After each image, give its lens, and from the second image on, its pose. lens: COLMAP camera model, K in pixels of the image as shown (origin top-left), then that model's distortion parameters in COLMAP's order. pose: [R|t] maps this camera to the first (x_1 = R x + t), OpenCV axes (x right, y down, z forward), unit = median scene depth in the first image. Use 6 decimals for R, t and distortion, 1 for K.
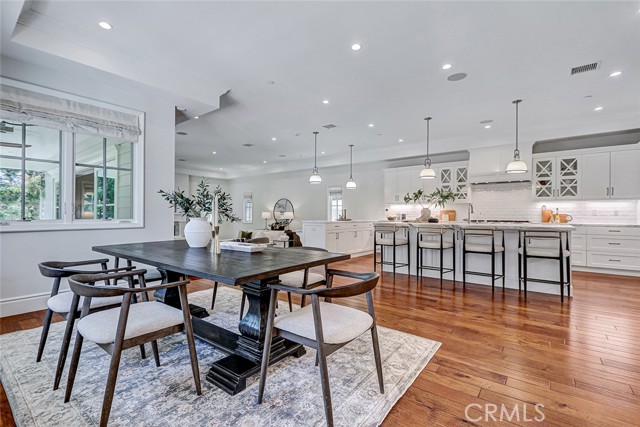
lens RADIAL K [[293.0, 0, 320.0], [0, 293.0, 213.5], [0, 0, 1]] dist [0.000356, -0.000273]
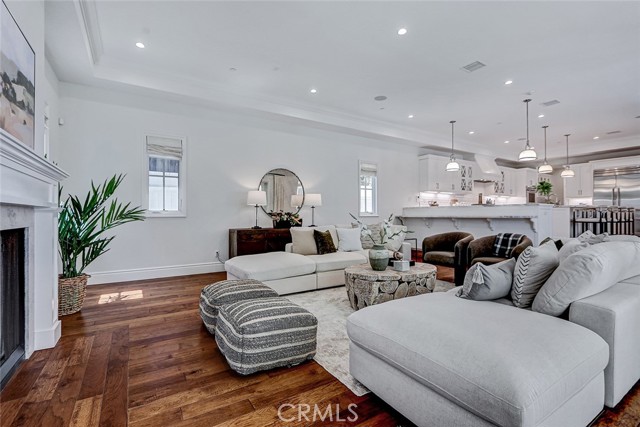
lens RADIAL K [[293.0, 0, 320.0], [0, 293.0, 213.5], [0, 0, 1]] dist [0.000356, -0.000273]
pose [[0.338087, -0.001714, 0.941113, -1.102733], [-0.002436, 0.999993, 0.002696, 0.055925], [-0.941112, -0.003204, 0.338080, 1.371418]]
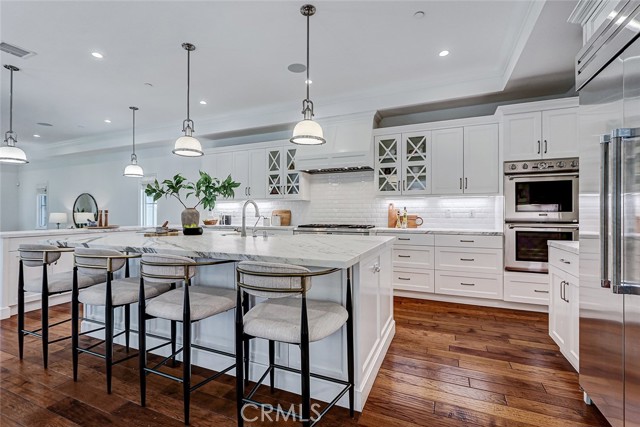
lens RADIAL K [[293.0, 0, 320.0], [0, 293.0, 213.5], [0, 0, 1]] dist [0.000356, -0.000273]
pose [[0.968081, -0.009590, 0.250455, 0.429832], [0.007005, 0.999913, 0.011211, -0.012496], [-0.250541, -0.009099, 0.968063, 0.362982]]
